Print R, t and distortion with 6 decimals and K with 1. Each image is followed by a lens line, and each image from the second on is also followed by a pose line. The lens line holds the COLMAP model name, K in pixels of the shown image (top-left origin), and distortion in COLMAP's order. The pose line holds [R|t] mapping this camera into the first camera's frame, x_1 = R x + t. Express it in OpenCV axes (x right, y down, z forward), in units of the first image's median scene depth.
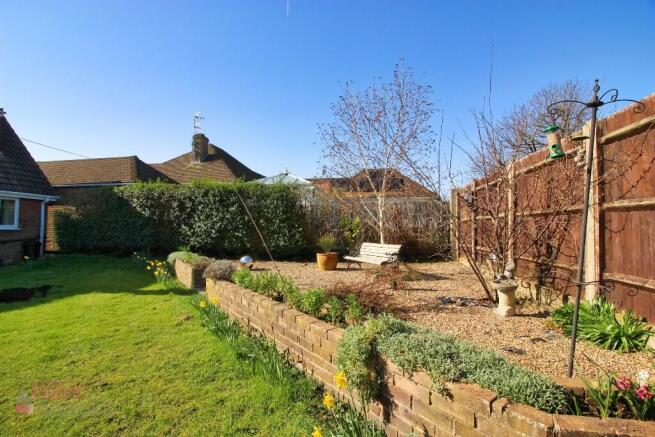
lens RADIAL K [[307.9, 0, 323.9], [0, 307.9, 212.1], [0, 0, 1]] dist [-0.016847, -0.000019]
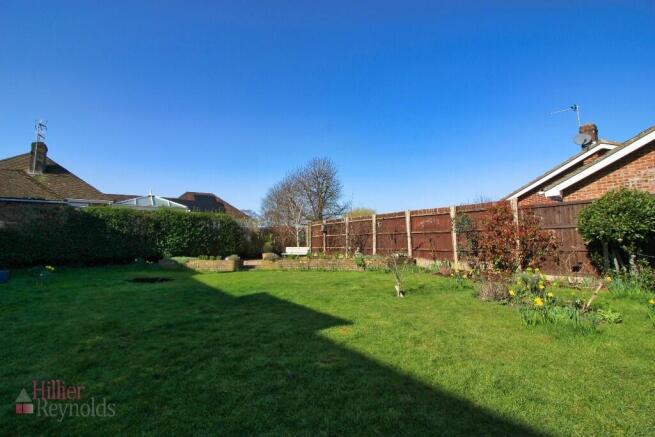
lens RADIAL K [[307.9, 0, 323.9], [0, 307.9, 212.1], [0, 0, 1]] dist [-0.016847, -0.000019]
pose [[0.711964, 0.055041, 0.700056, -0.937000], [-0.020954, 0.998145, -0.057166, -0.020776], [-0.701903, 0.026031, 0.711796, -0.562980]]
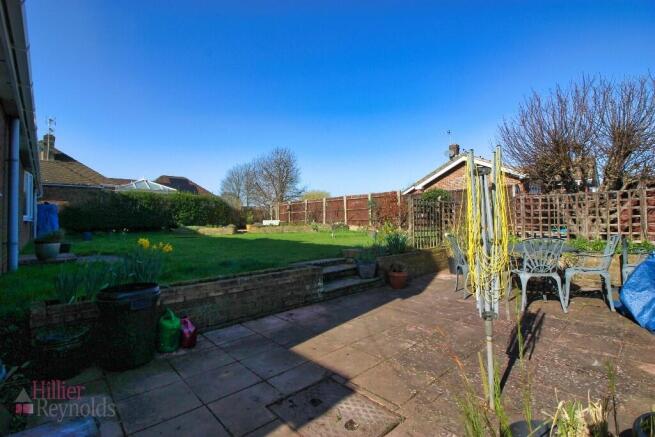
lens RADIAL K [[307.9, 0, 323.9], [0, 307.9, 212.1], [0, 0, 1]] dist [-0.016847, -0.000019]
pose [[0.602458, 0.013628, 0.798034, -1.510159], [-0.023147, 0.999732, 0.000401, 0.003528], [-0.797815, -0.018714, 0.602612, -1.023724]]
